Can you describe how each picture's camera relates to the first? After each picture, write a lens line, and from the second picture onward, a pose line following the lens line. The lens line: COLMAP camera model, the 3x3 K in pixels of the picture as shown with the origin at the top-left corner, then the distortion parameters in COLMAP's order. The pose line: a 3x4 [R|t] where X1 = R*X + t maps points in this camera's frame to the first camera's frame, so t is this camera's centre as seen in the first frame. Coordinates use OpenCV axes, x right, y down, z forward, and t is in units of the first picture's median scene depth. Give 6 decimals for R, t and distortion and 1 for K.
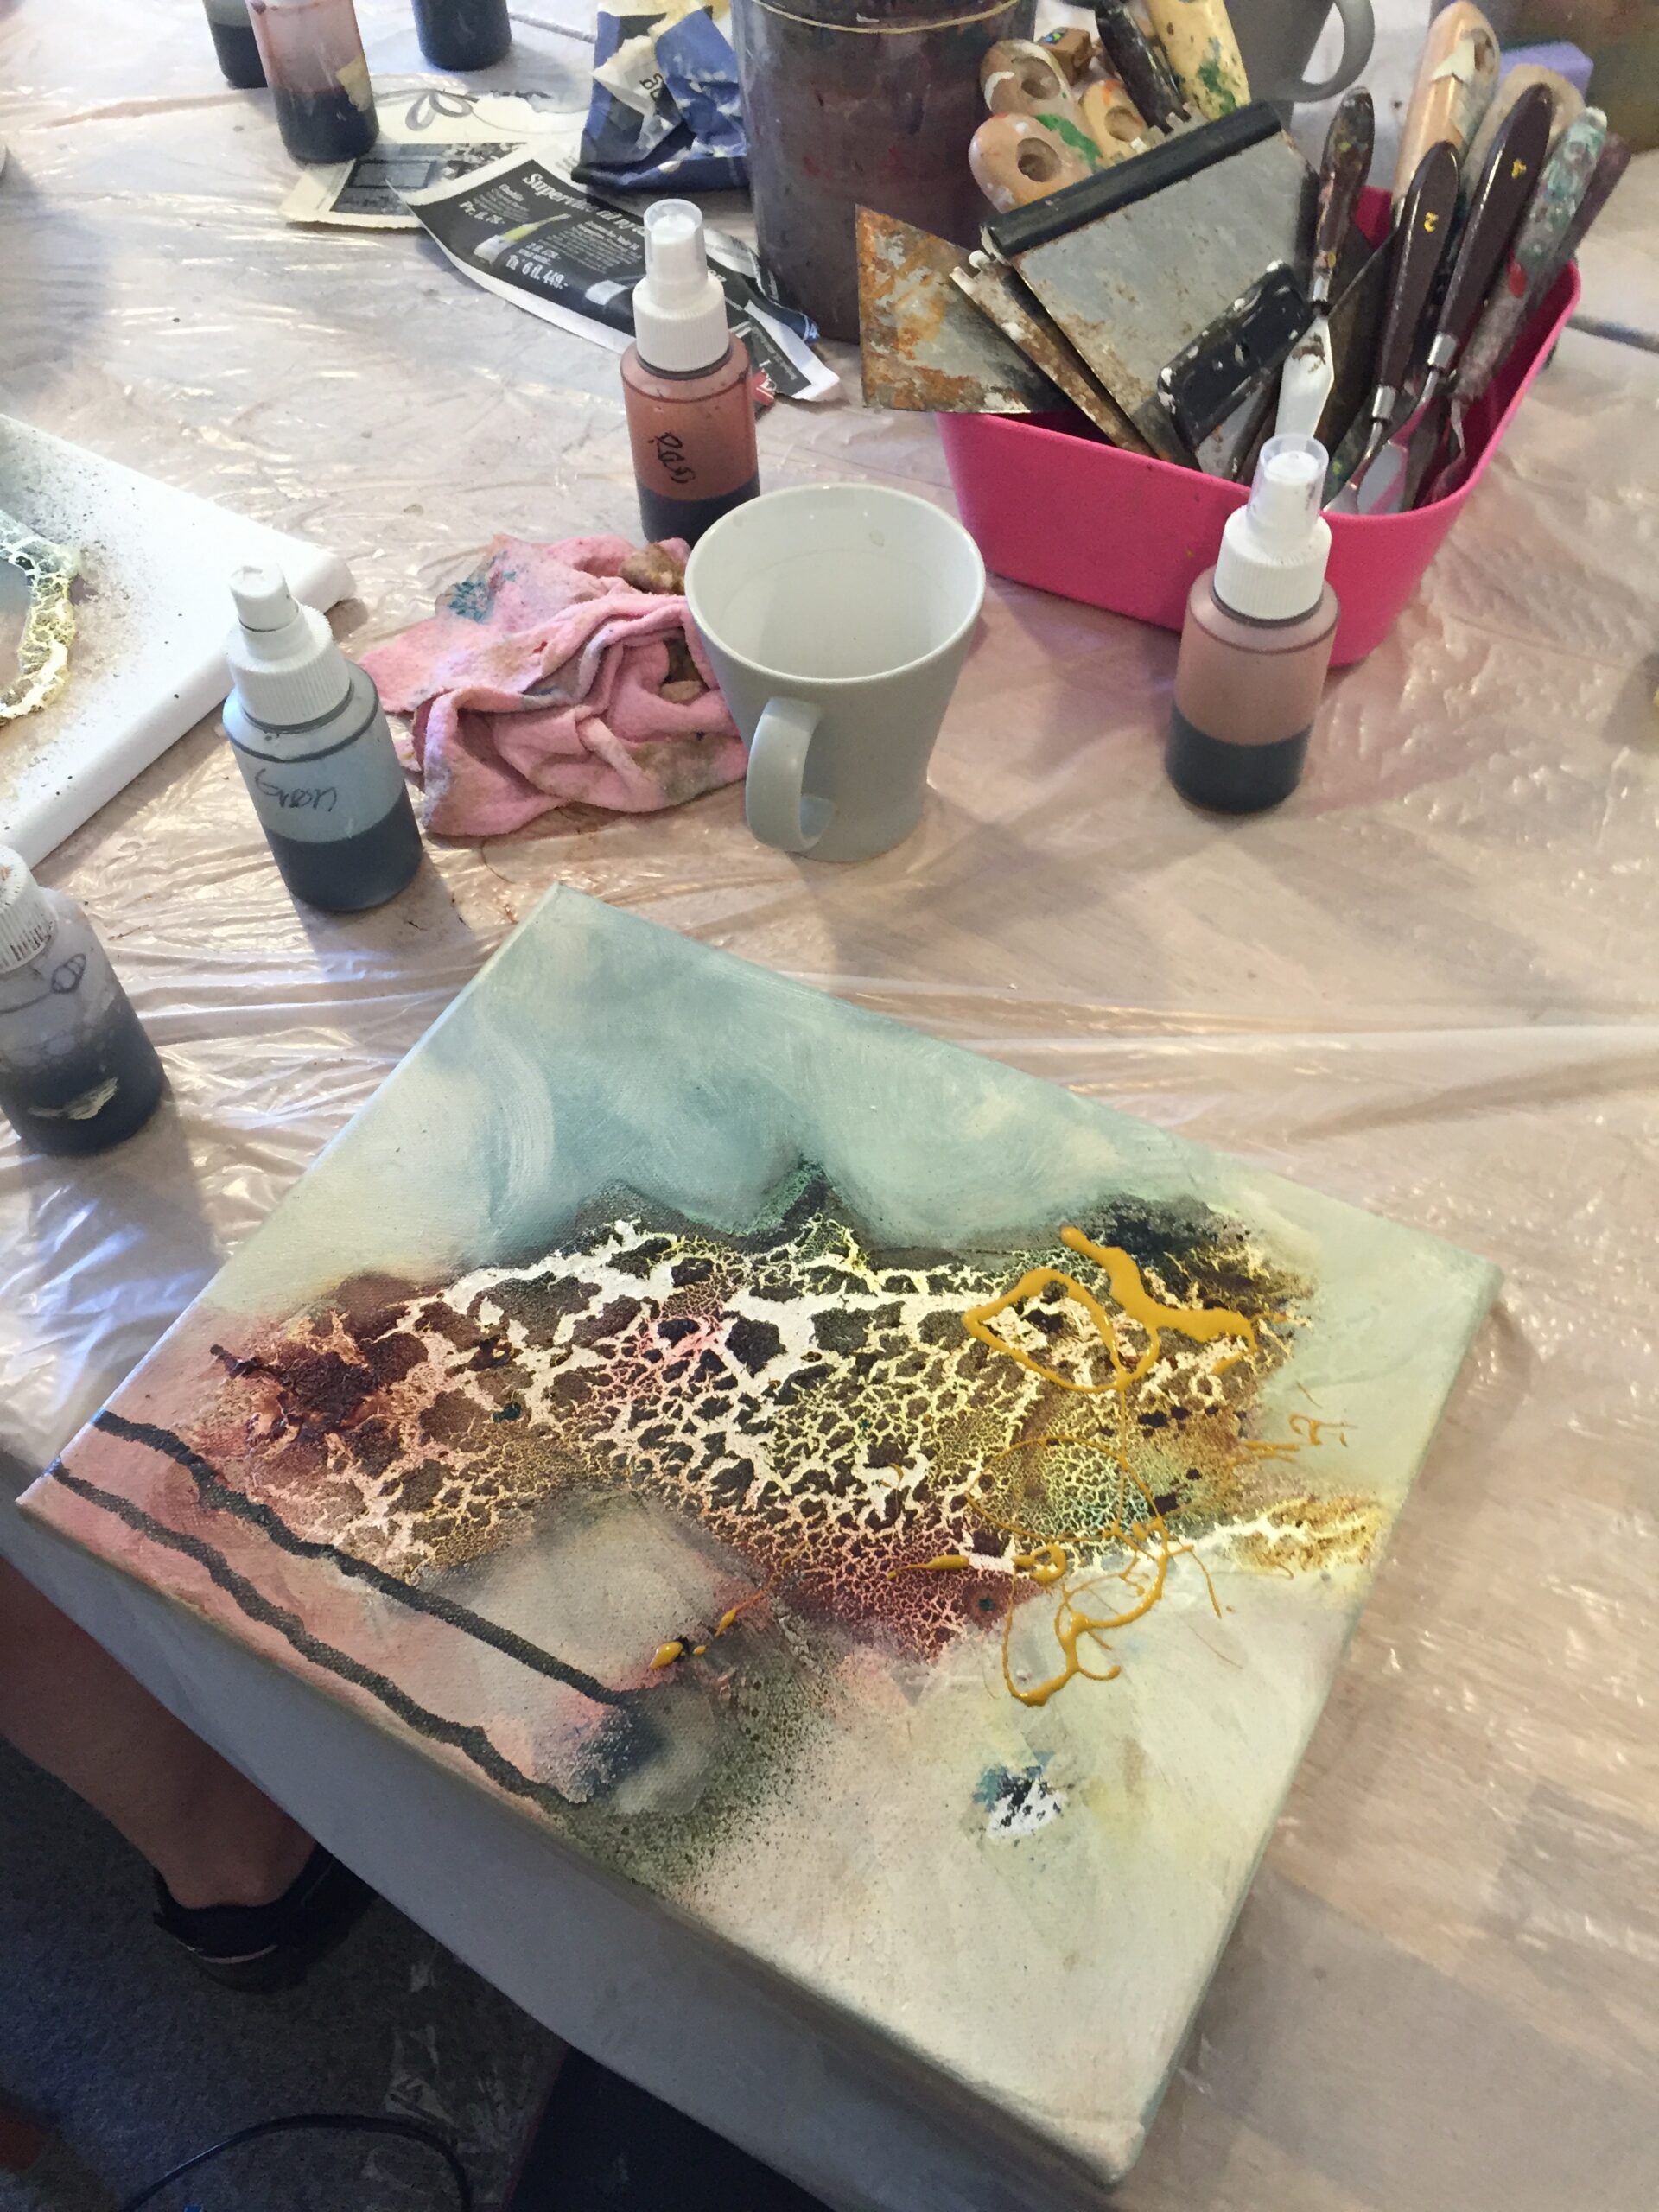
lens RADIAL K [[1908.6, 0, 833.8], [0, 1908.6, 1115.6], [0, 0, 1]] dist [0.070324, -0.102339]
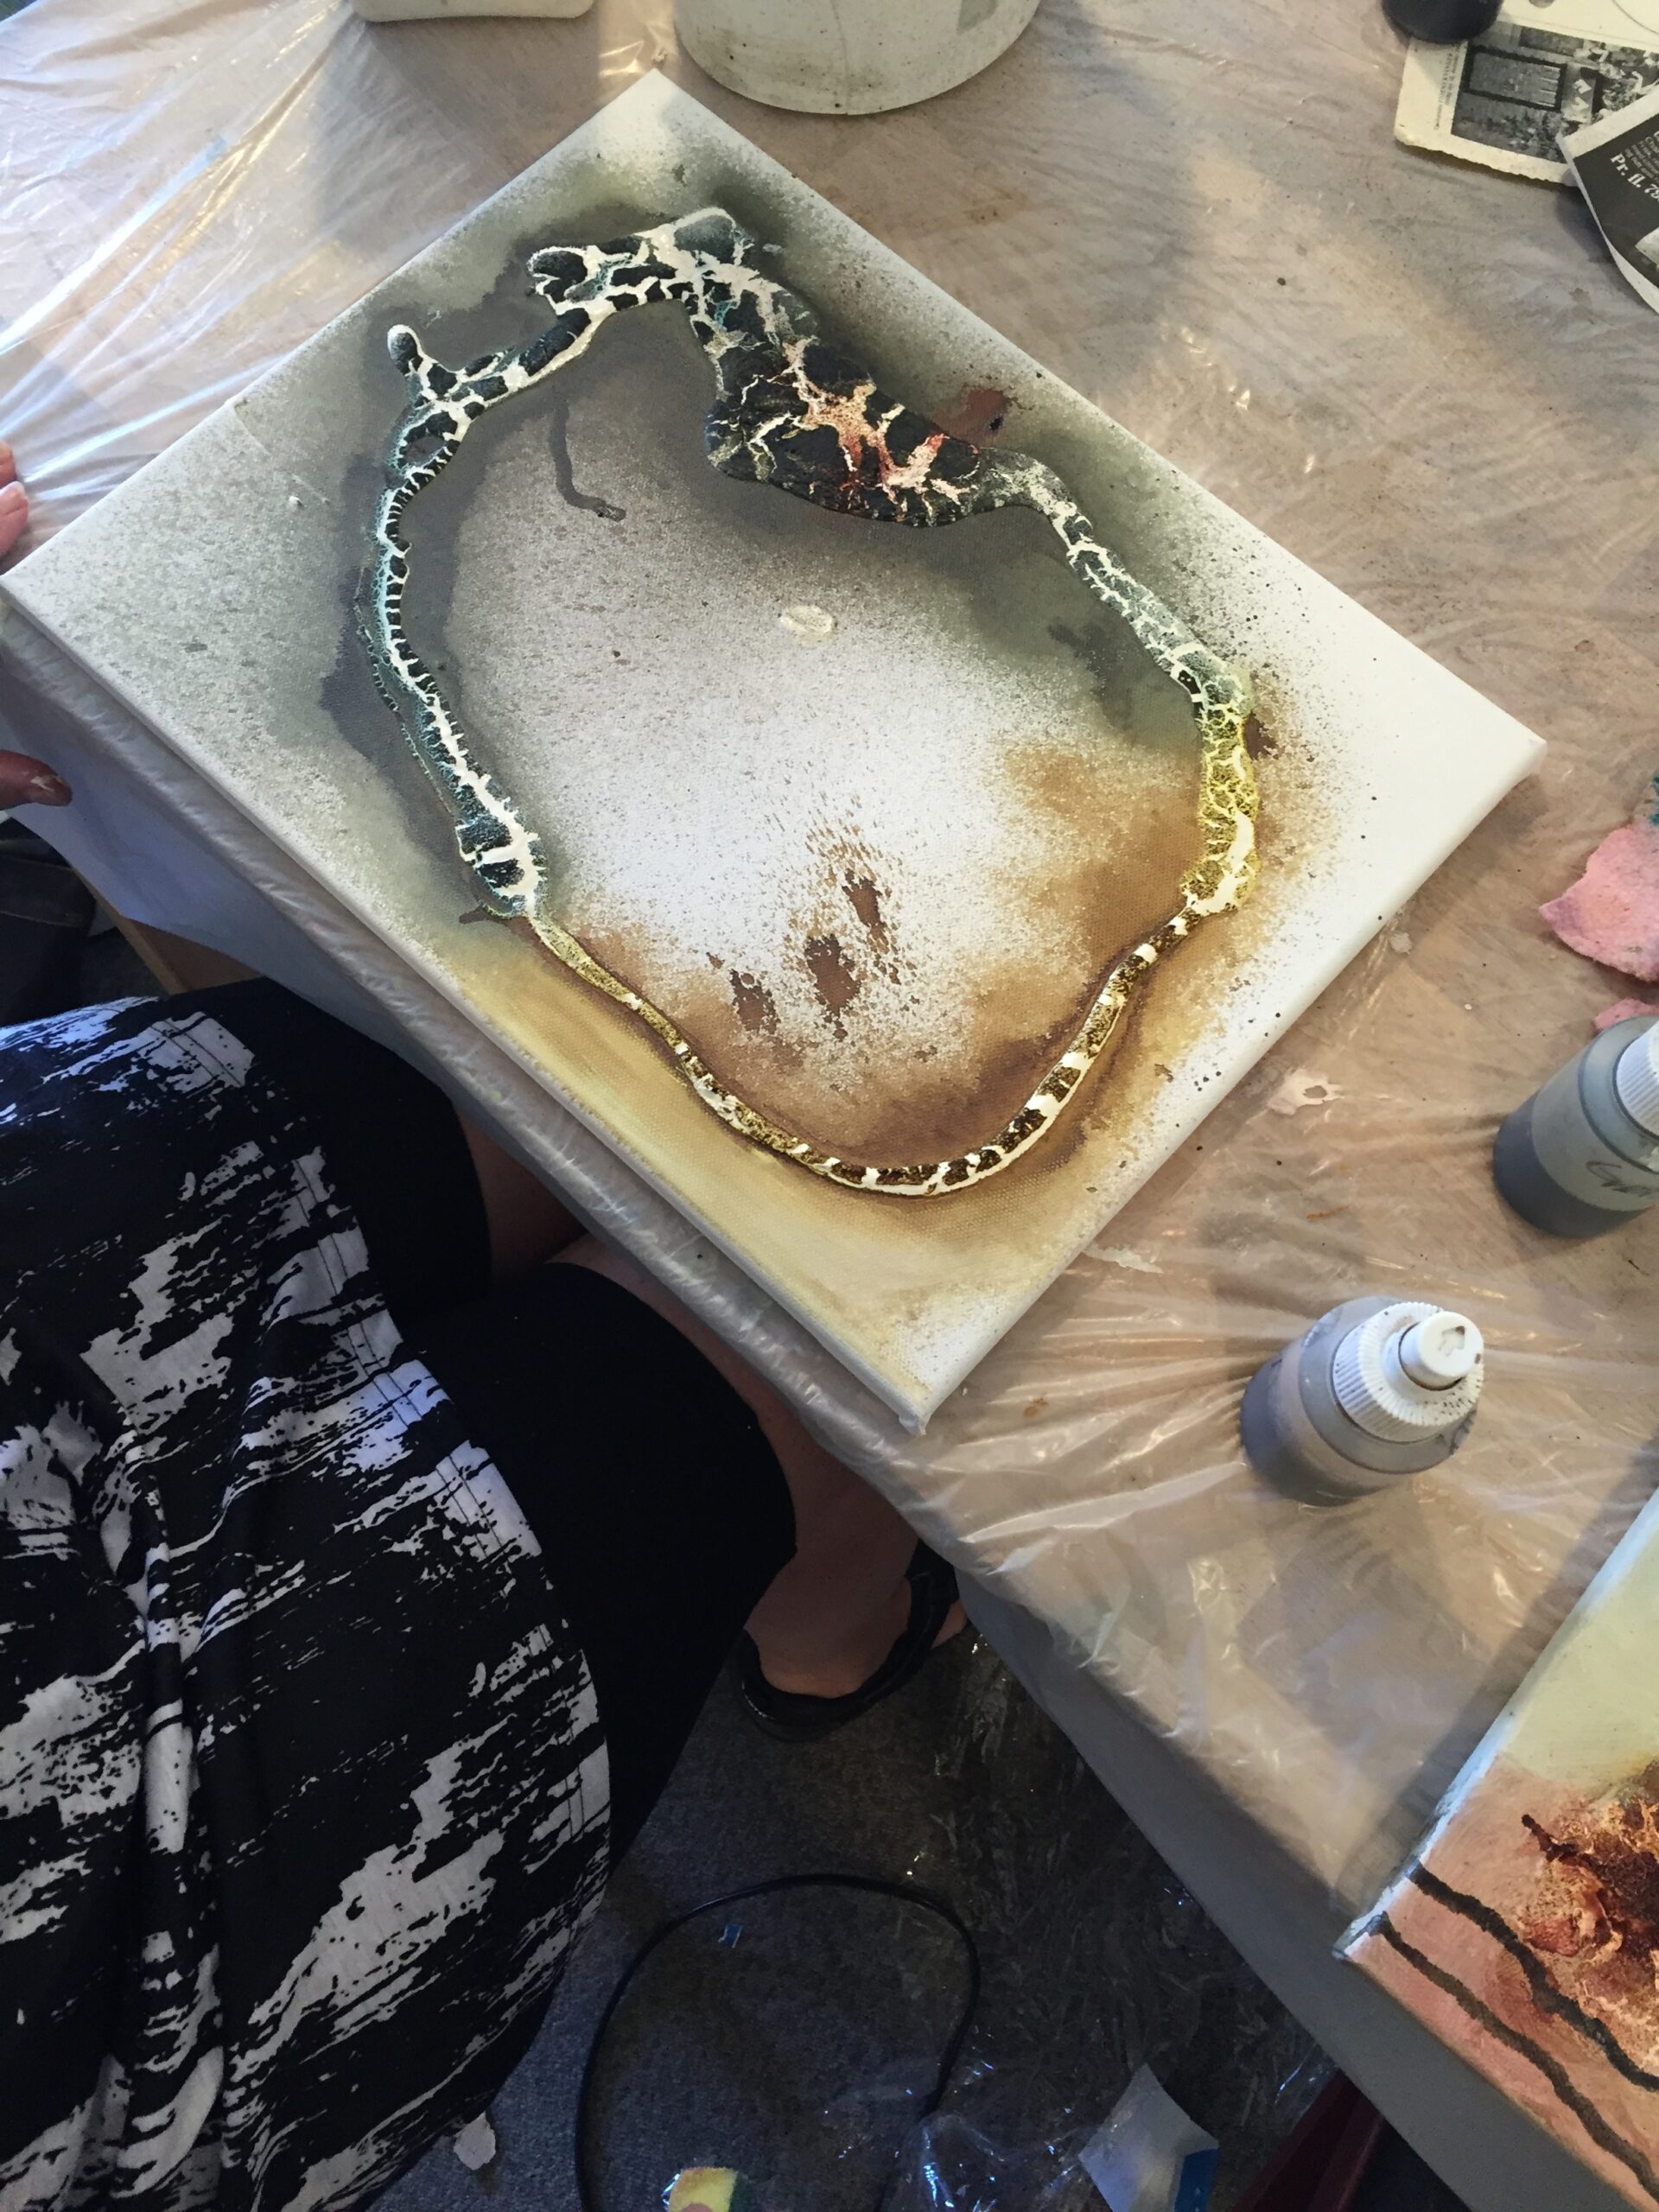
lens RADIAL K [[1908.6, 0, 833.8], [0, 1908.6, 1115.6], [0, 0, 1]] dist [0.070324, -0.102339]
pose [[0.981283, 0.192358, -0.009057, -0.729588], [-0.181735, 0.940594, 0.286803, -0.440535], [0.063688, -0.279789, 0.957947, 0.118062]]
